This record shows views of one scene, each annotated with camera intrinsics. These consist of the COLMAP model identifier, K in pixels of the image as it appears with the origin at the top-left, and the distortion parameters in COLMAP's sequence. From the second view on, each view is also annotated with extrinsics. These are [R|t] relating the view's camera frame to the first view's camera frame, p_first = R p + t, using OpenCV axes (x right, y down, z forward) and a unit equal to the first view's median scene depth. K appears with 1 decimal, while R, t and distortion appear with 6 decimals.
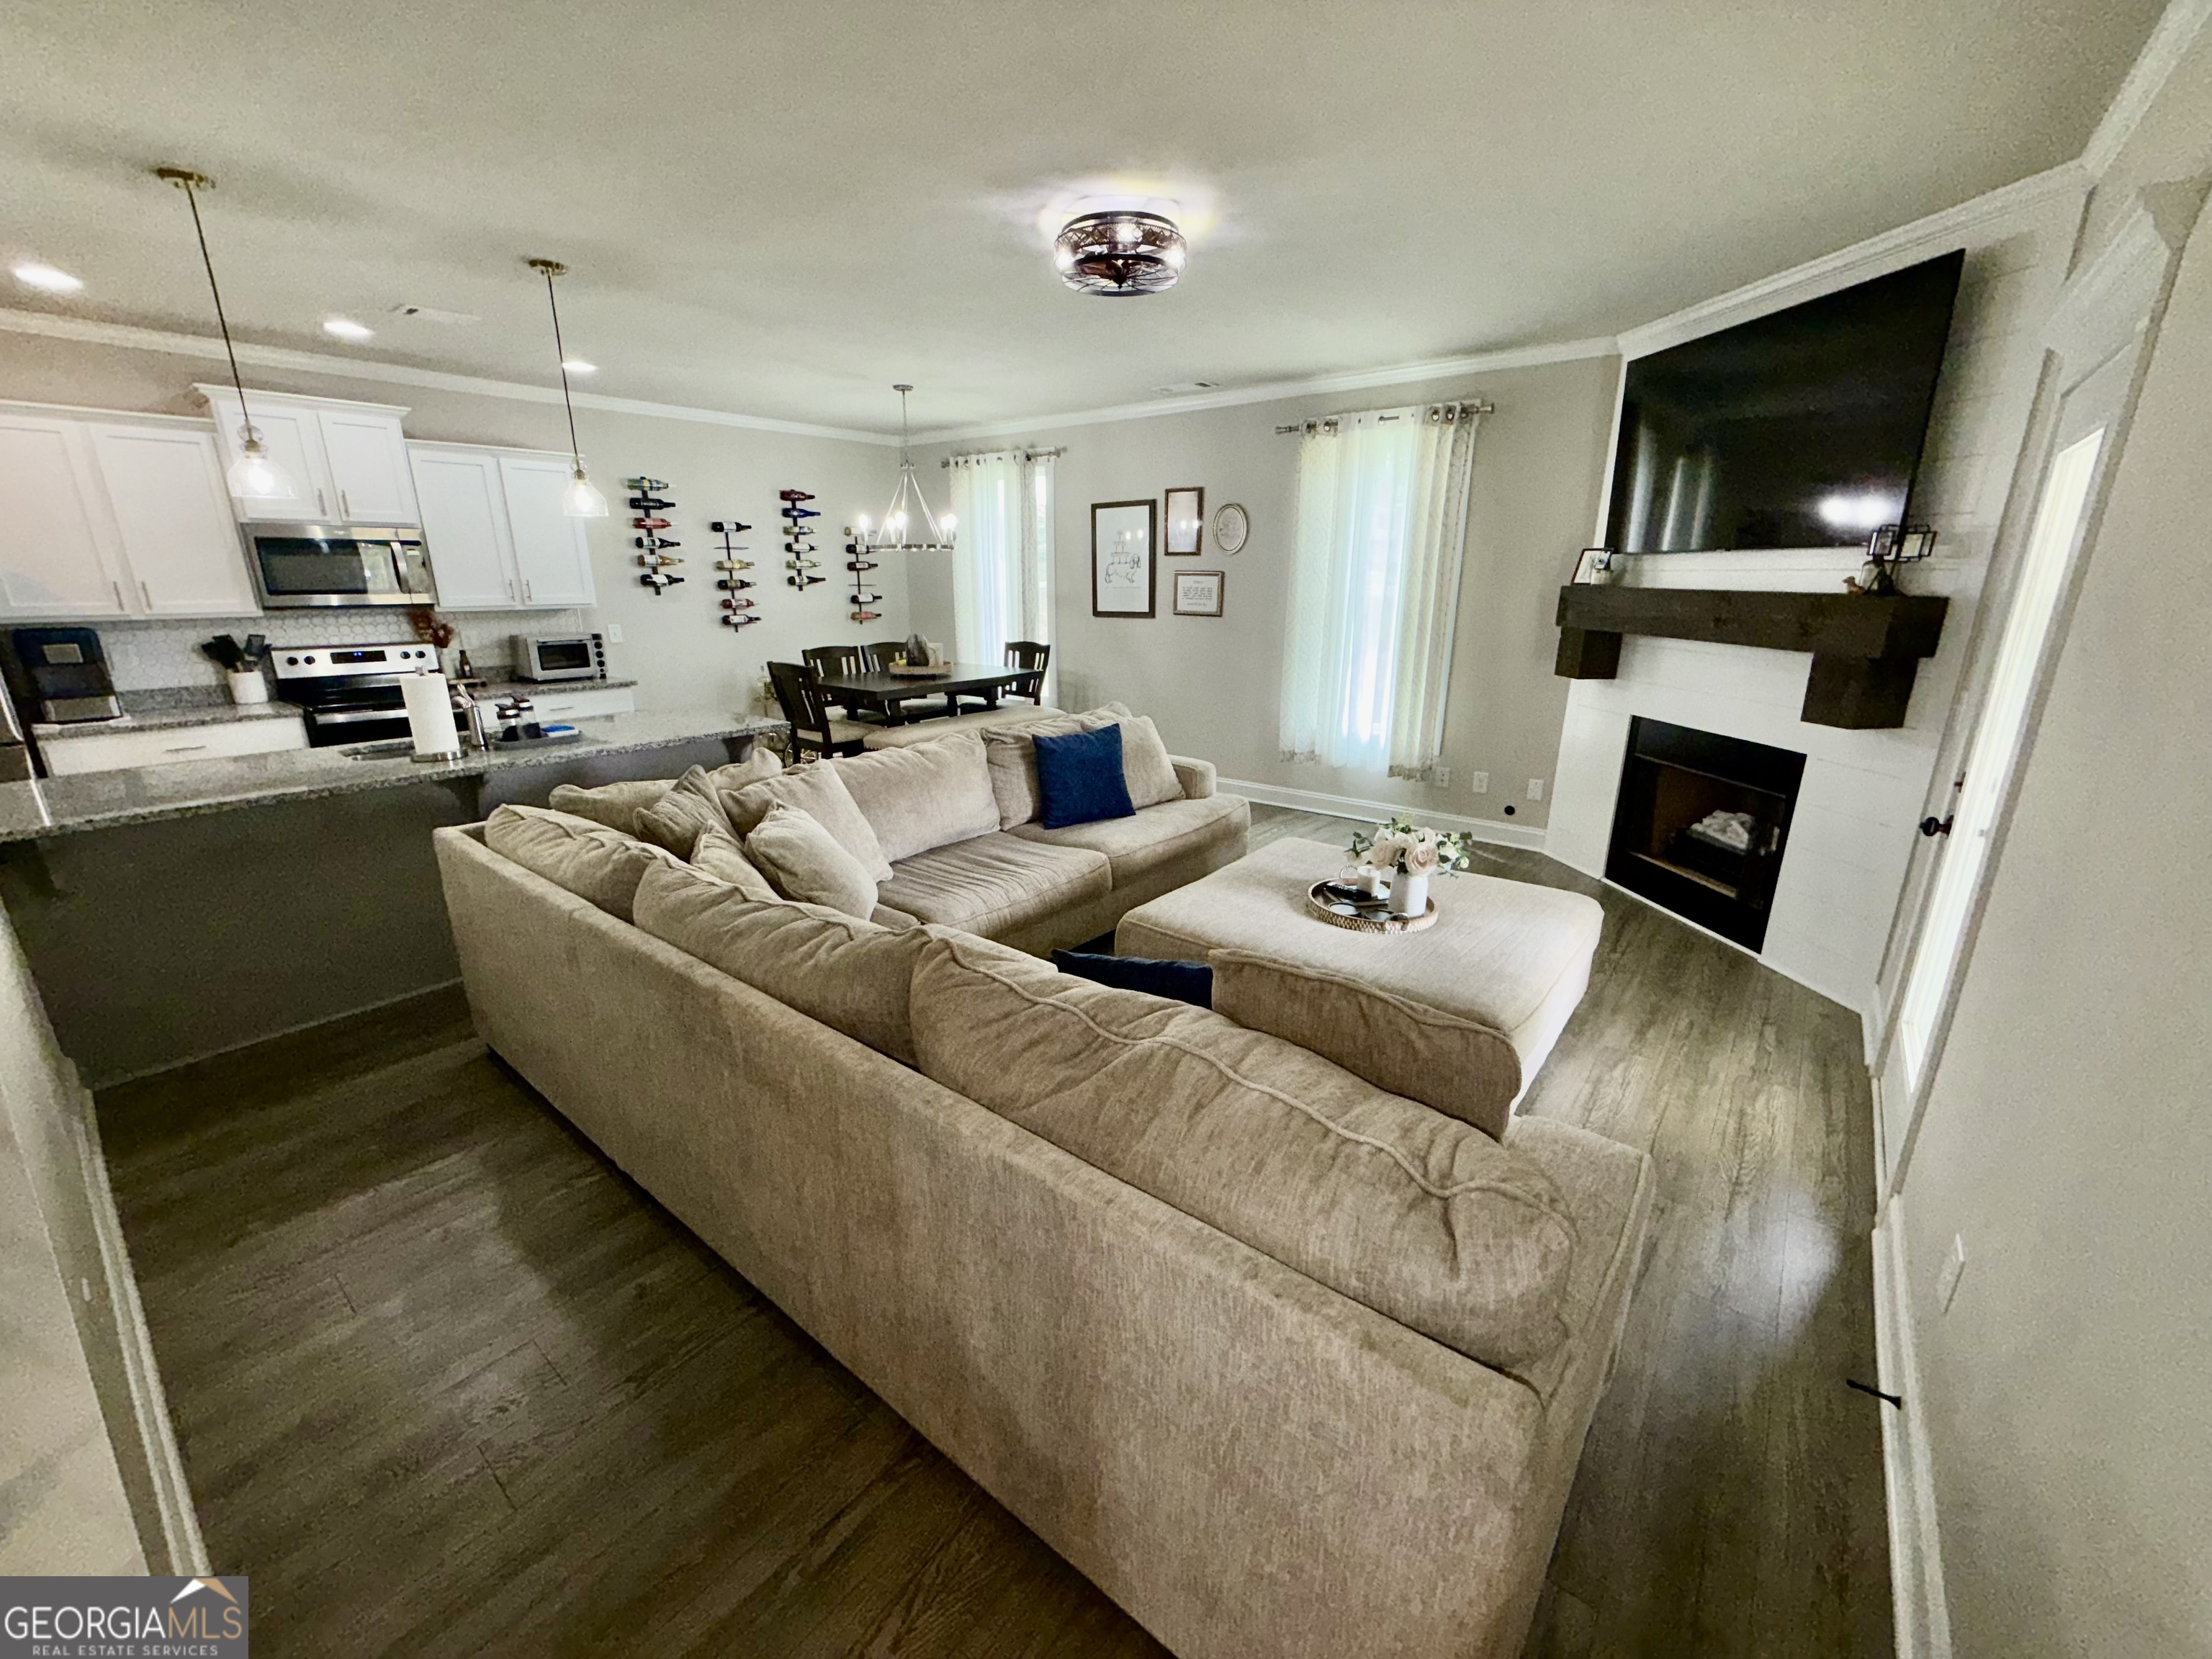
lens RADIAL K [[886.0, 0, 1098.7], [0, 886.0, 828.8], [0, 0, 1]] dist [0.002743, 0.000550]
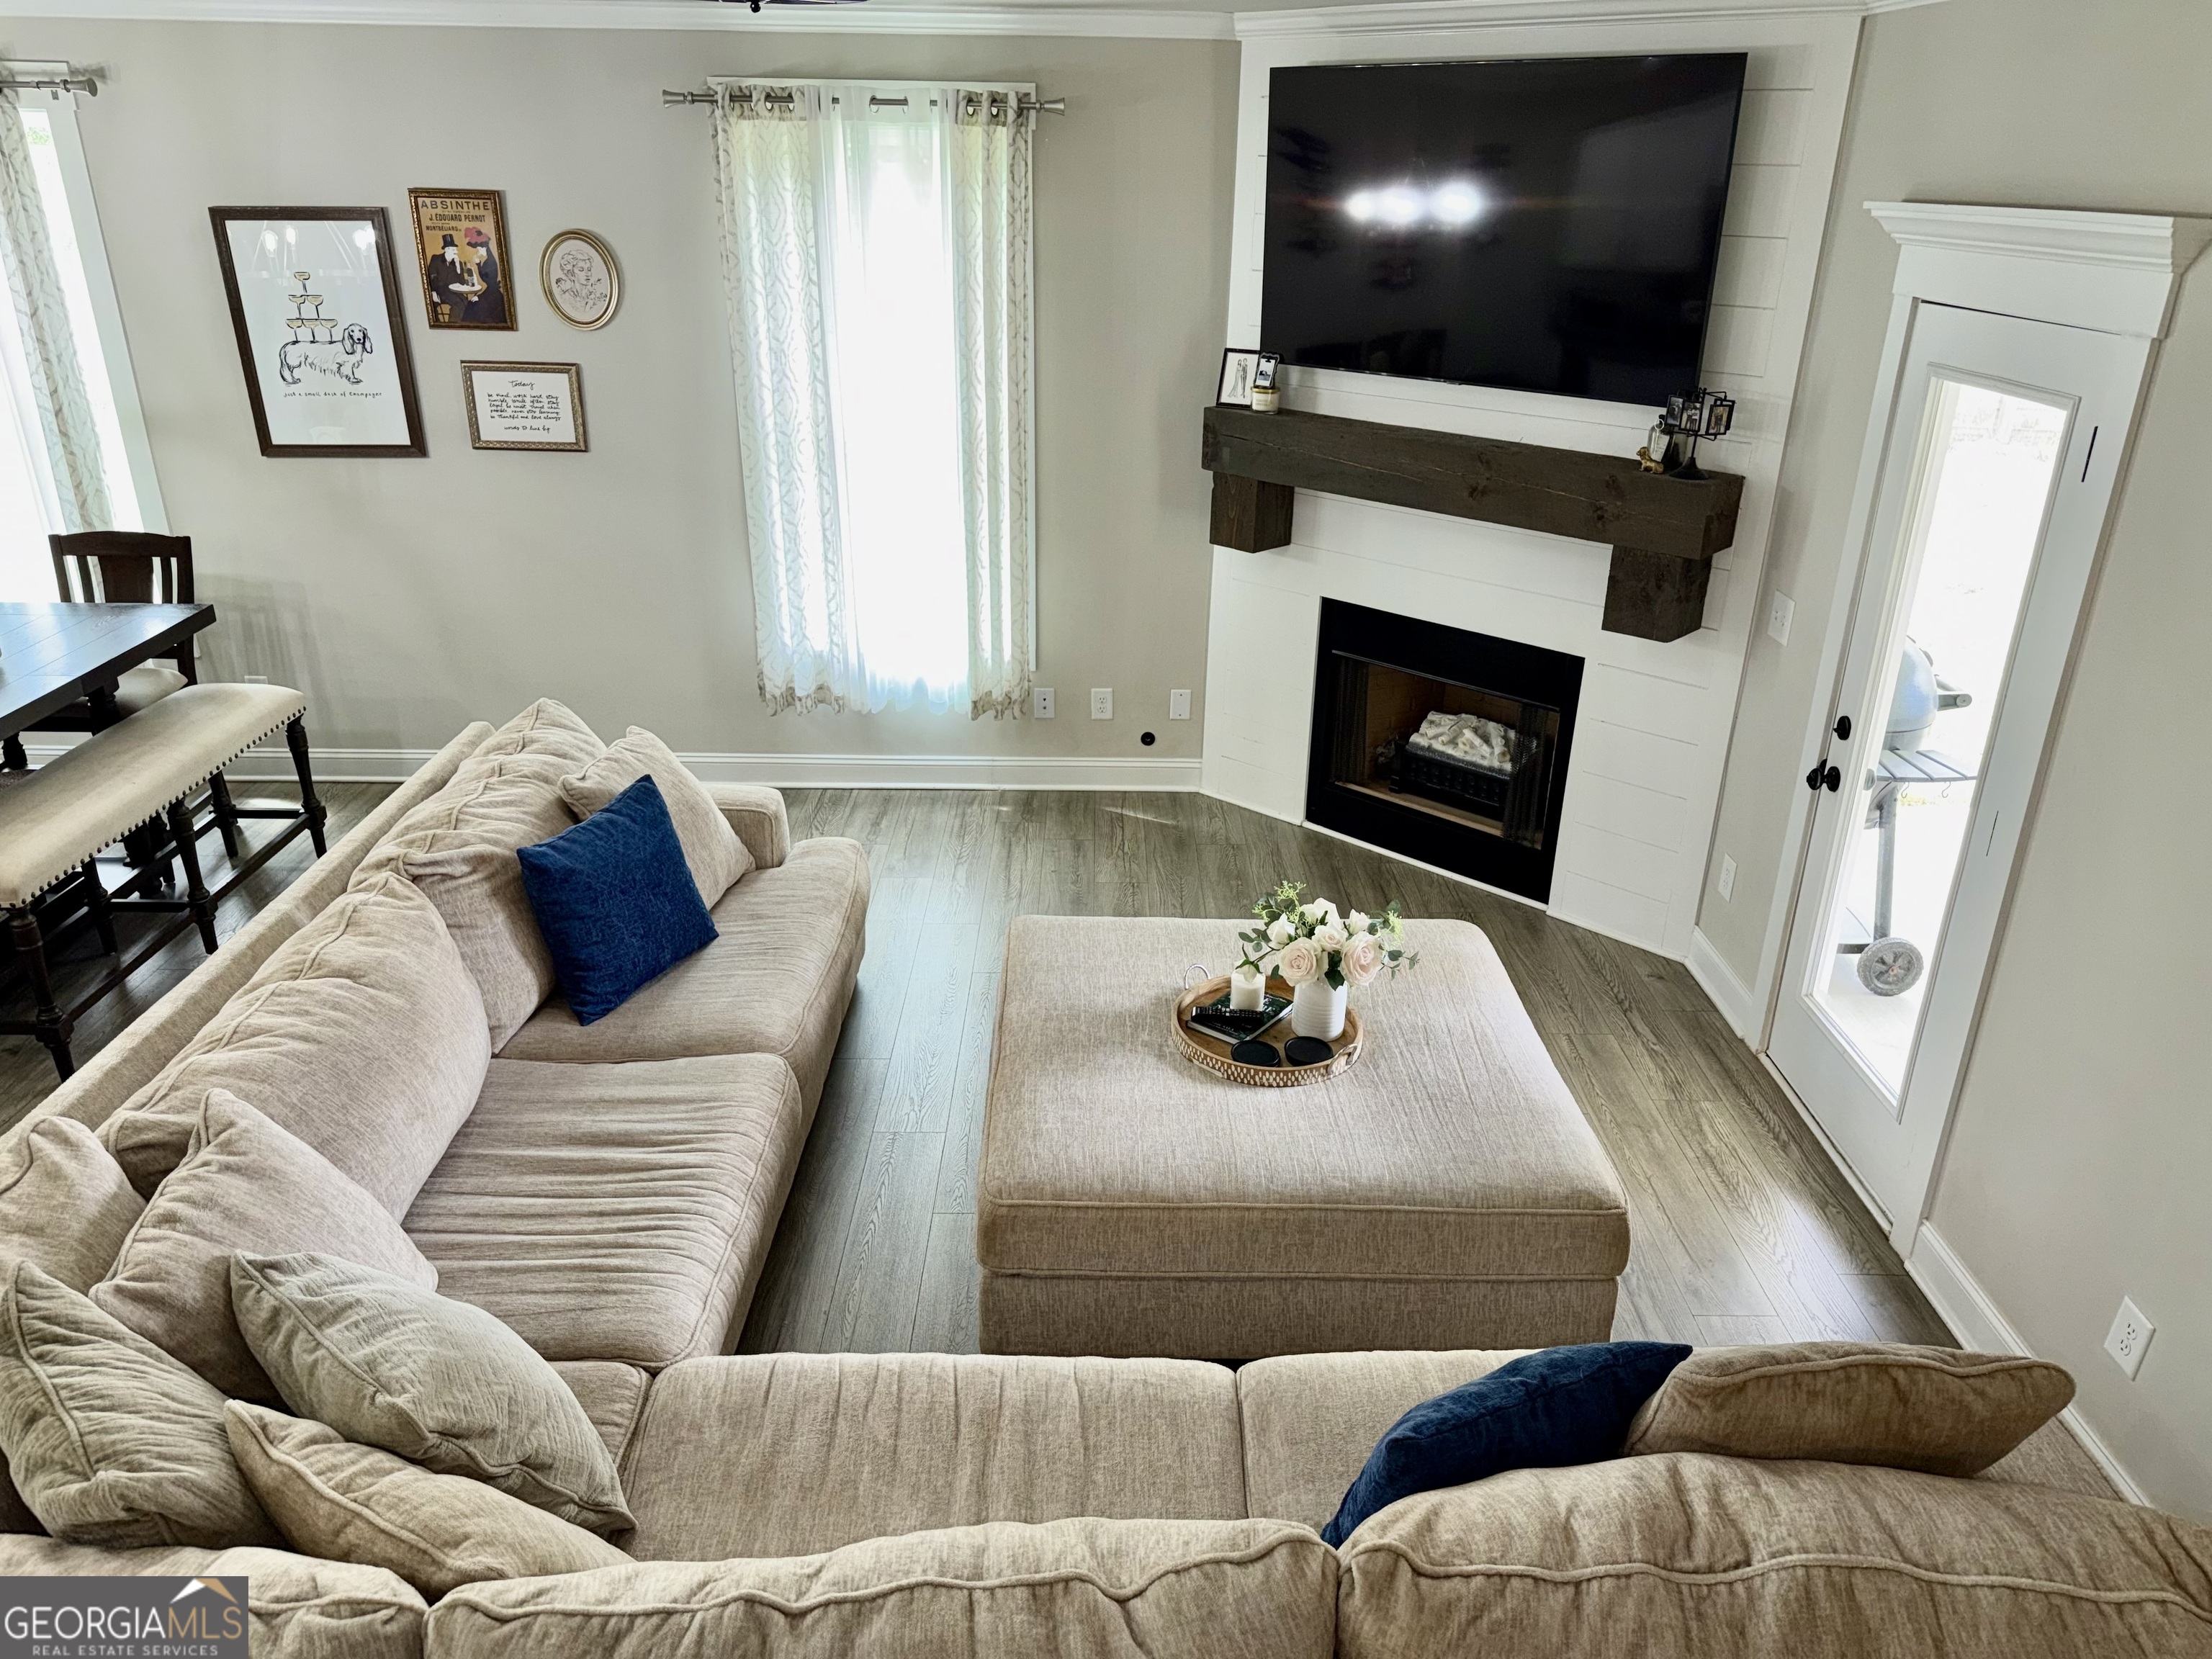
lens RADIAL K [[1564.0, 0, 1117.1], [0, 1564.0, 836.7], [0, 0, 1]] dist [0.054745, -0.055470]
pose [[0.769677, -0.244292, 0.589846, -0.272275], [0.161510, 0.968349, 0.190302, -0.185768], [-0.617666, -0.051205, 0.784772, 0.108167]]
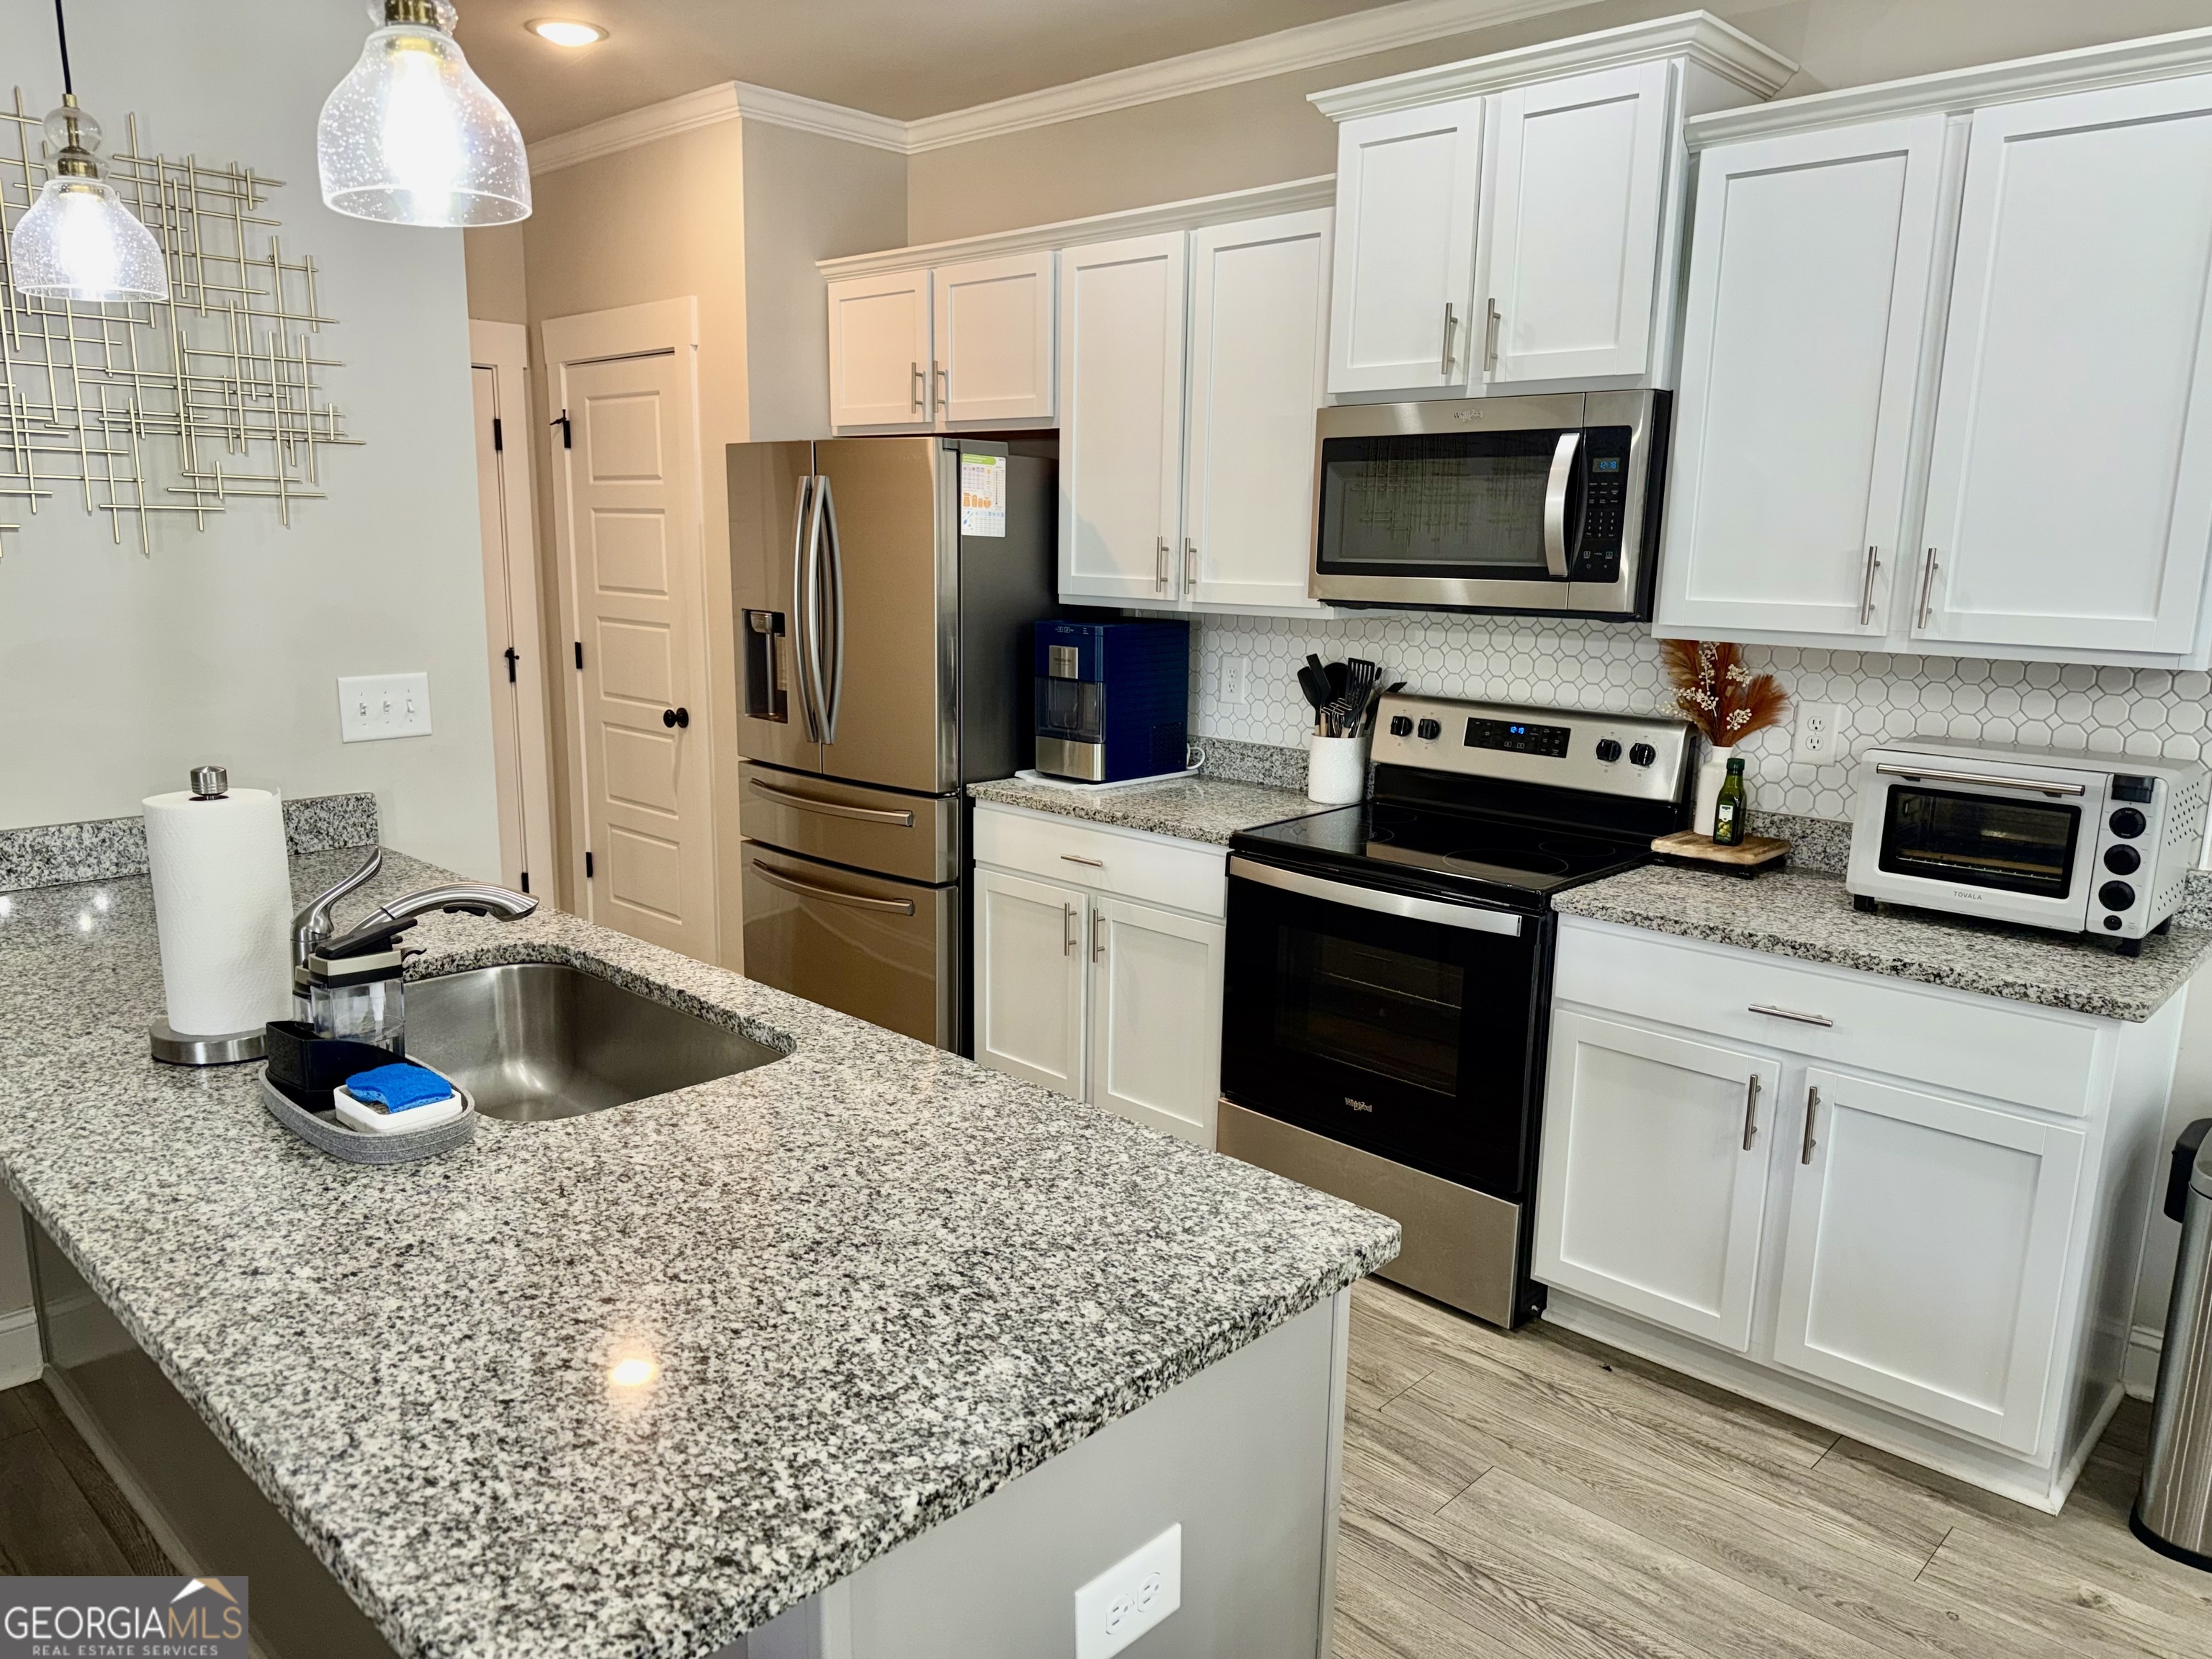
lens RADIAL K [[1564.0, 0, 1093.6], [0, 1564.0, 847.9], [0, 0, 1]] dist [0.054745, -0.055470]
pose [[-0.087248, 0.196788, -0.976556, -0.141545], [-0.289215, 0.933068, 0.213864, -0.247035], [0.953280, 0.301094, -0.024495, 0.873882]]
